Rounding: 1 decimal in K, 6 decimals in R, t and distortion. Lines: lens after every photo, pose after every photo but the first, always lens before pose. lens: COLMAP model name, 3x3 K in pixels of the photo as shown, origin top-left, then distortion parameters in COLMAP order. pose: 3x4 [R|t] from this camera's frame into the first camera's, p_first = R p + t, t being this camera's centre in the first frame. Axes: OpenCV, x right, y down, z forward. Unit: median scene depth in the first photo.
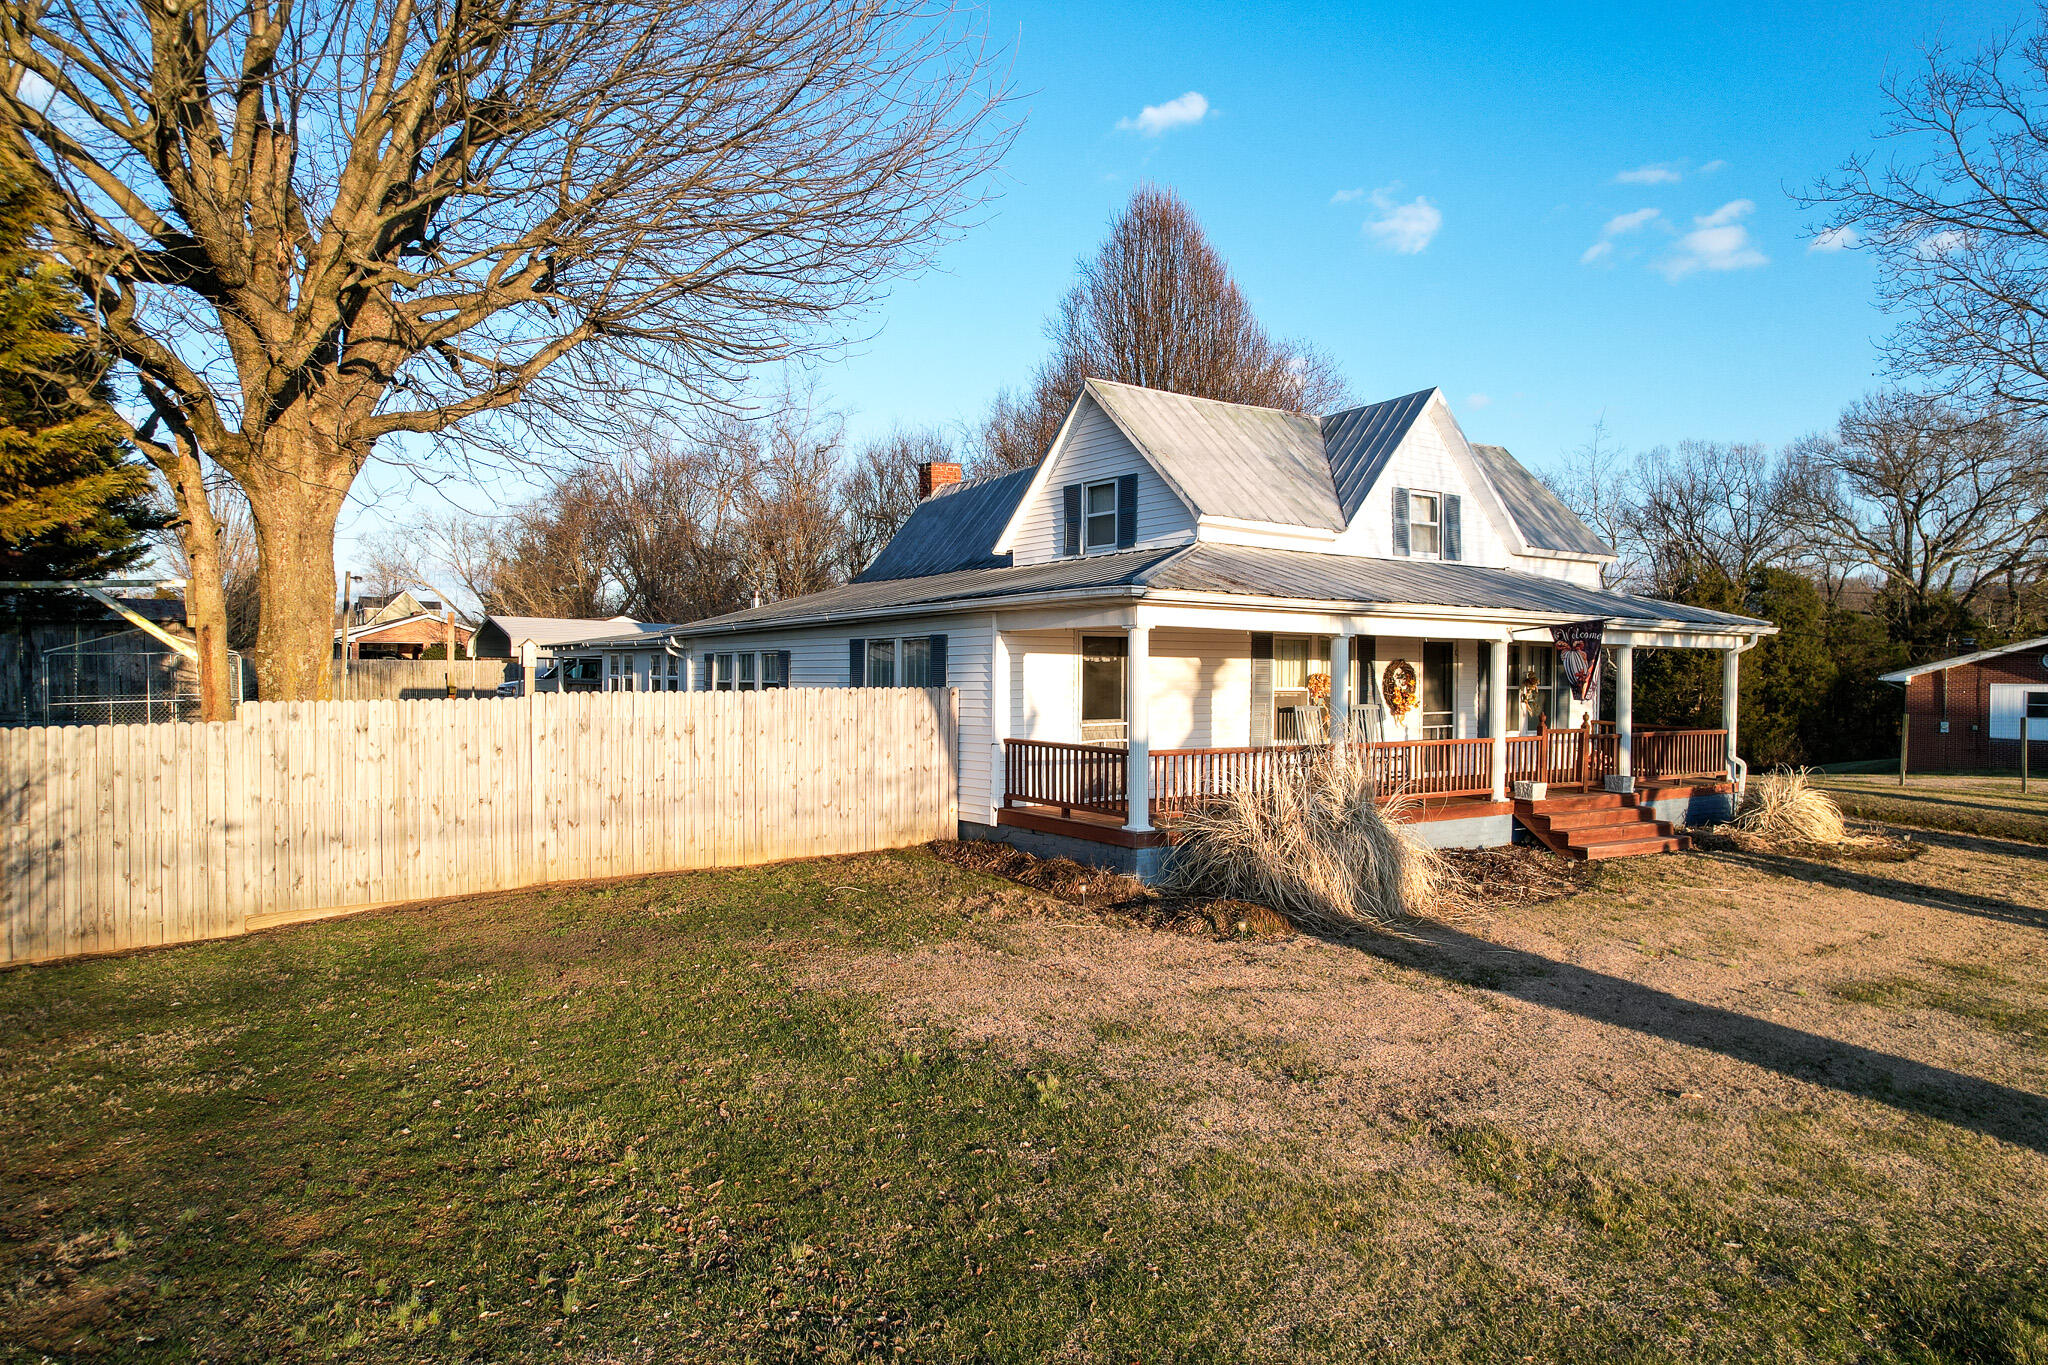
lens RADIAL K [[1316.1, 0, 1019.2], [0, 1316.1, 681.3], [0, 0, 1]] dist [-0.076024, 0.068066]
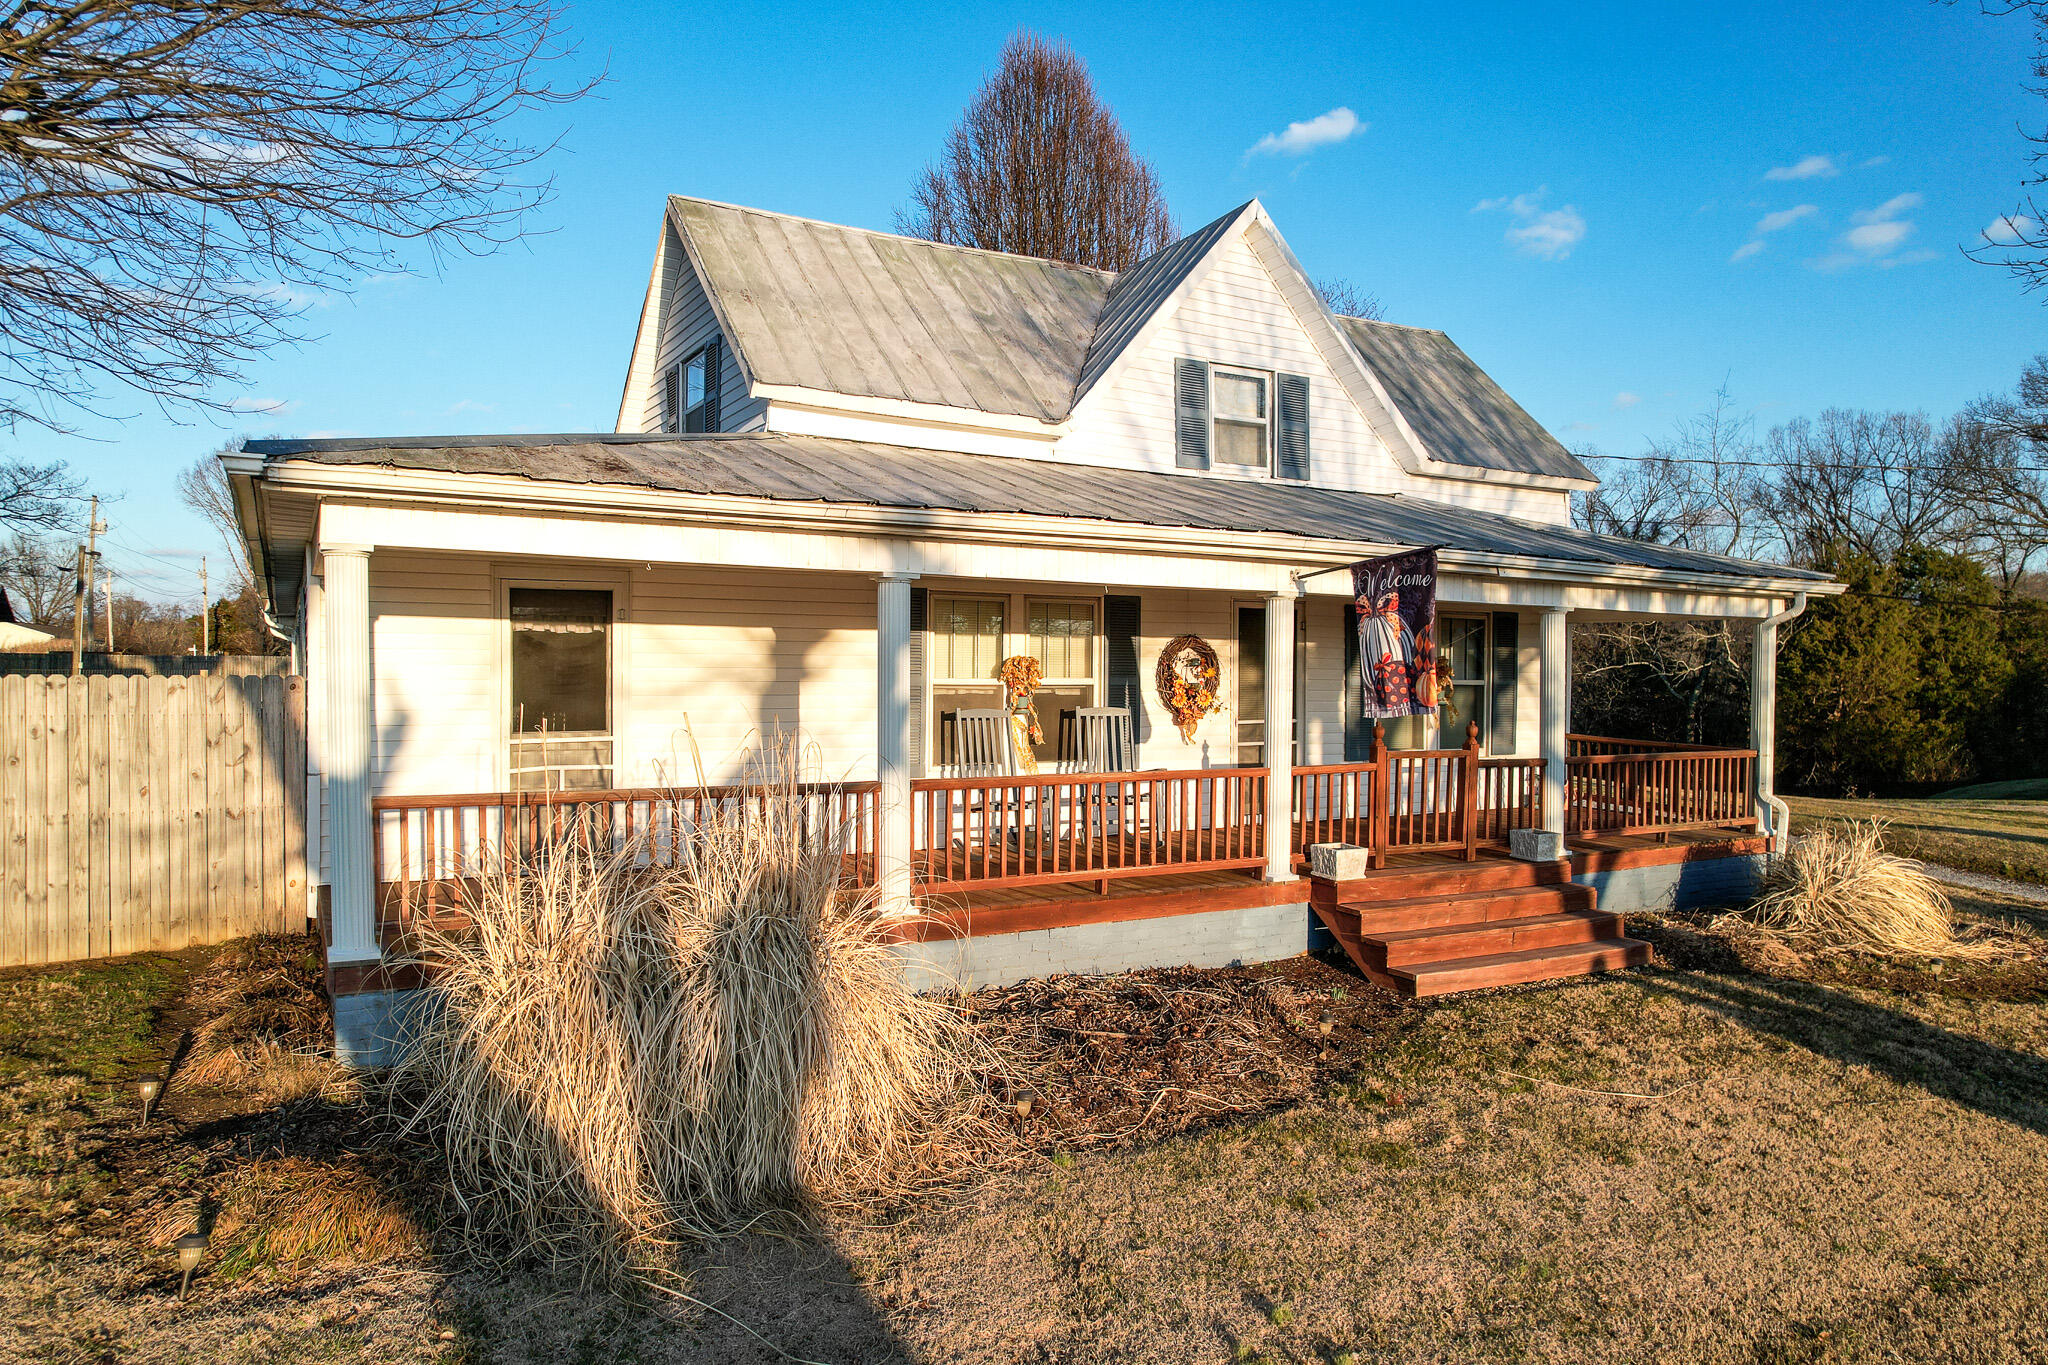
lens RADIAL K [[1316.1, 0, 1011.3], [0, 1316.1, 685.4], [0, 0, 1]] dist [-0.076024, 0.068066]
pose [[0.994676, 0.001162, -0.103047, 0.271251], [-0.001060, 0.999999, 0.001042, 0.006657], [0.103048, -0.000927, 0.994676, 0.371586]]
